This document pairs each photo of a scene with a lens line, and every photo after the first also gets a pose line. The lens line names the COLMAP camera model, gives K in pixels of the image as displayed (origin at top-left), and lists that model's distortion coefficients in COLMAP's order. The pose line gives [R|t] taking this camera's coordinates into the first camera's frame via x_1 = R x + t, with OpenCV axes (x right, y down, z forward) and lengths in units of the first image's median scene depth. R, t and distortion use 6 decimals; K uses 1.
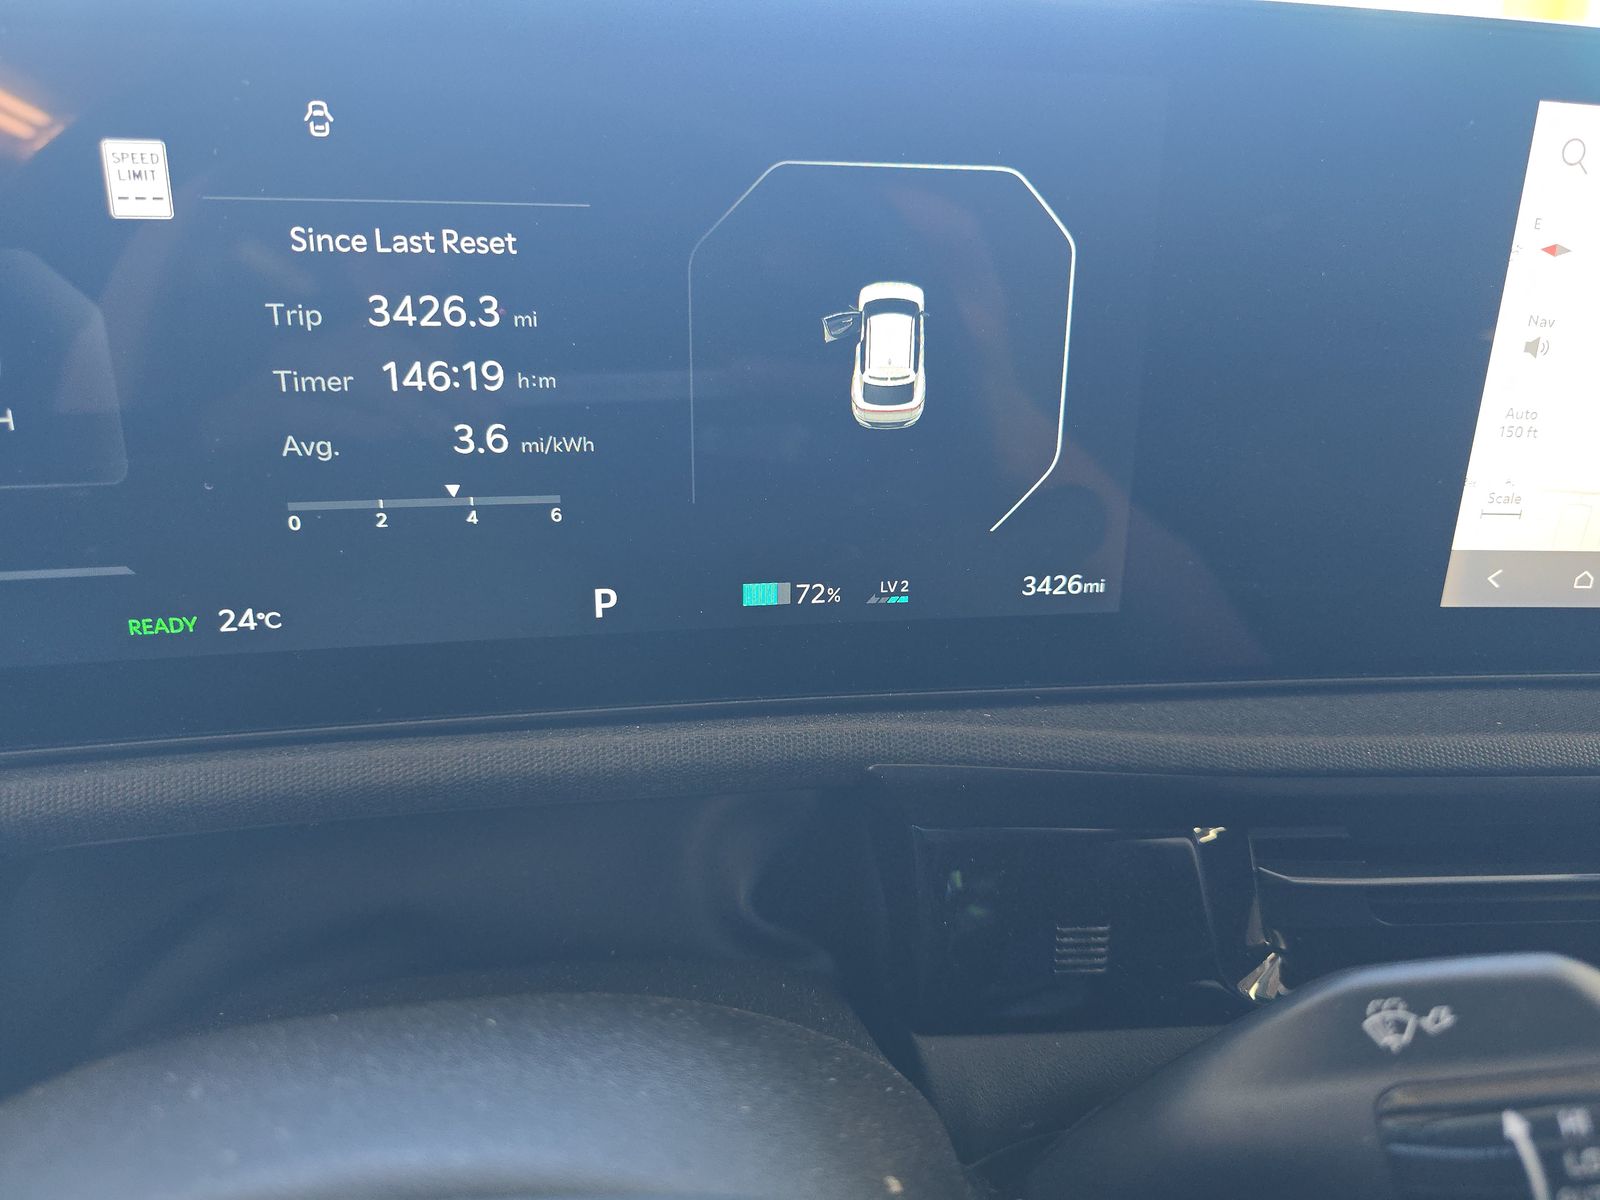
lens RADIAL K [[1053.1, 0, 797.6], [0, 1053.1, 595.4], [0, 0, 1]] dist [-0.001413, -0.003089]
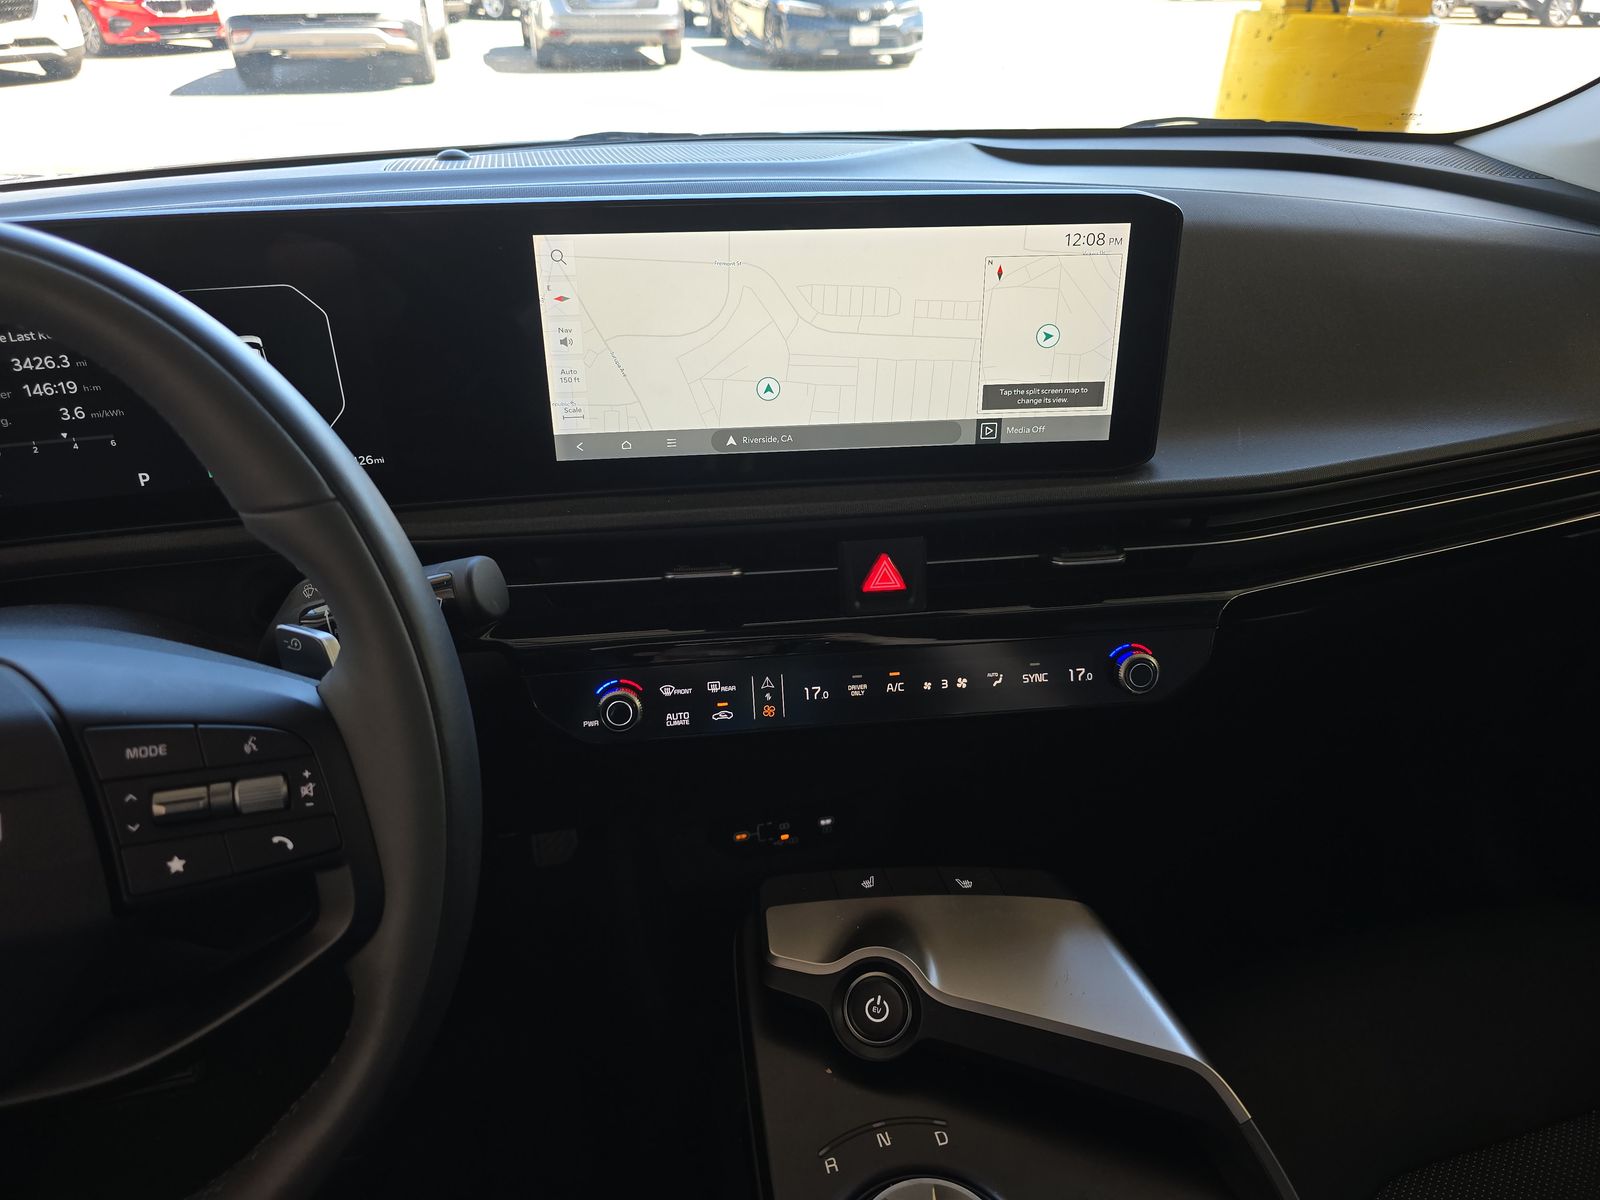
lens RADIAL K [[1053.1, 0, 802.8], [0, 1053.1, 603.7], [0, 0, 1]] dist [-0.001413, -0.003089]
pose [[0.998258, -0.056209, 0.017929, 1.323388], [0.053701, 0.991506, 0.118456, 0.089736], [-0.024435, -0.117287, 0.992797, -1.509119]]
